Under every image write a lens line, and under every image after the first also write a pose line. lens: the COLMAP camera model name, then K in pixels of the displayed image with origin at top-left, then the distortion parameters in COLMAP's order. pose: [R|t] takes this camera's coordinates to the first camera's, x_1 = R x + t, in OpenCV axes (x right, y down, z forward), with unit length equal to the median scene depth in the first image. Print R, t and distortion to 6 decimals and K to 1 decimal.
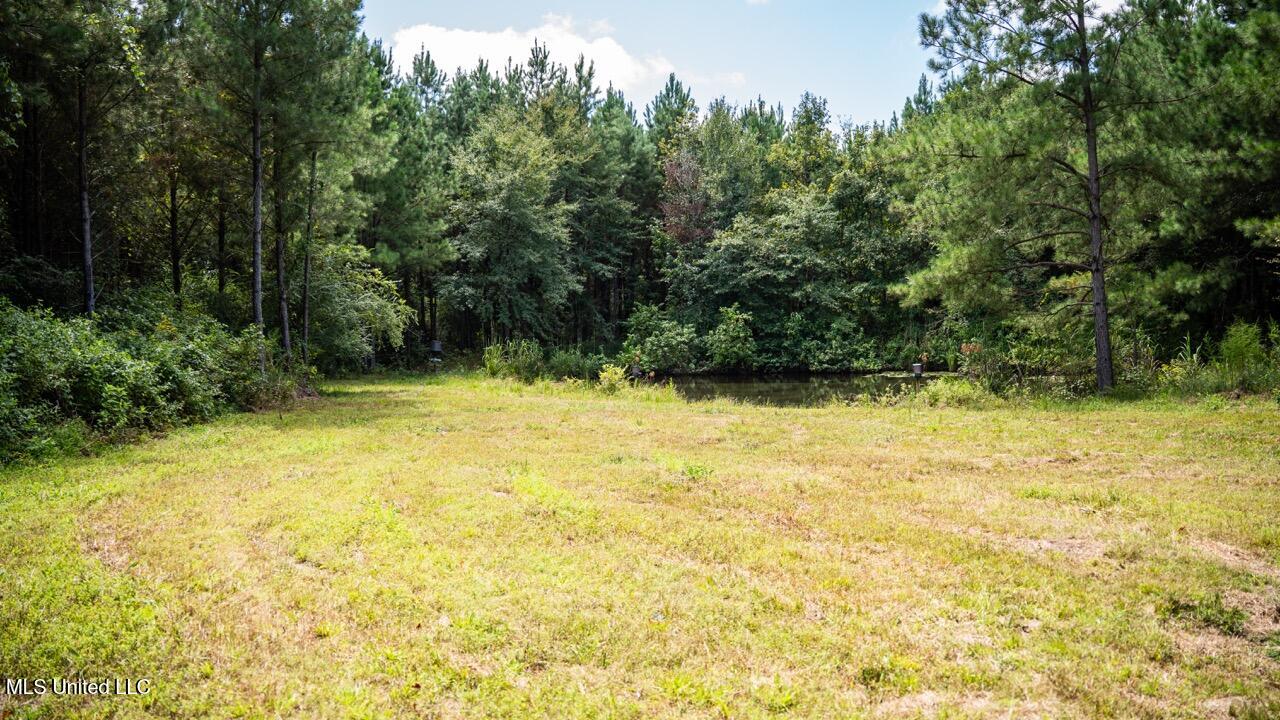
lens RADIAL K [[951.1, 0, 640.0], [0, 951.1, 360.0], [0, 0, 1]] dist [-0.114288, 0.049331]
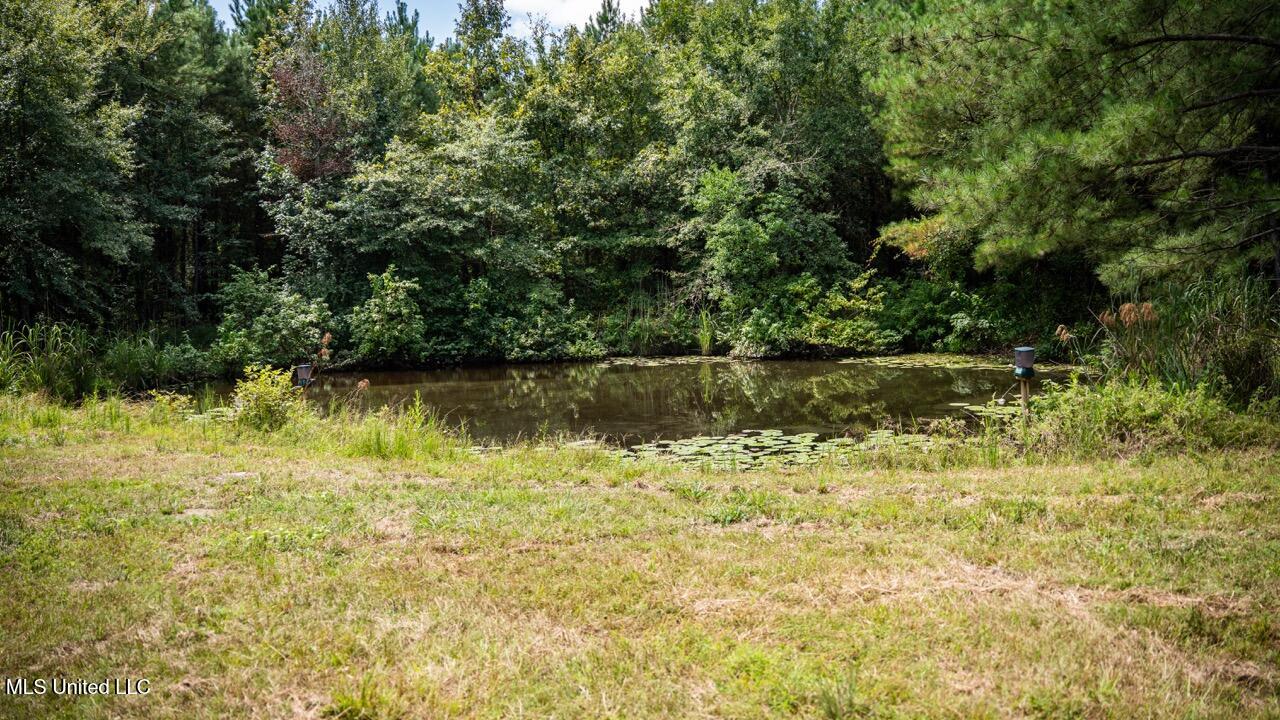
lens RADIAL K [[951.1, 0, 640.0], [0, 951.1, 360.0], [0, 0, 1]] dist [-0.114288, 0.049331]
pose [[0.897926, -0.033674, 0.438857, -0.041594], [0.025575, 0.999376, 0.024354, -0.003100], [-0.439403, -0.010644, 0.898227, 0.301133]]
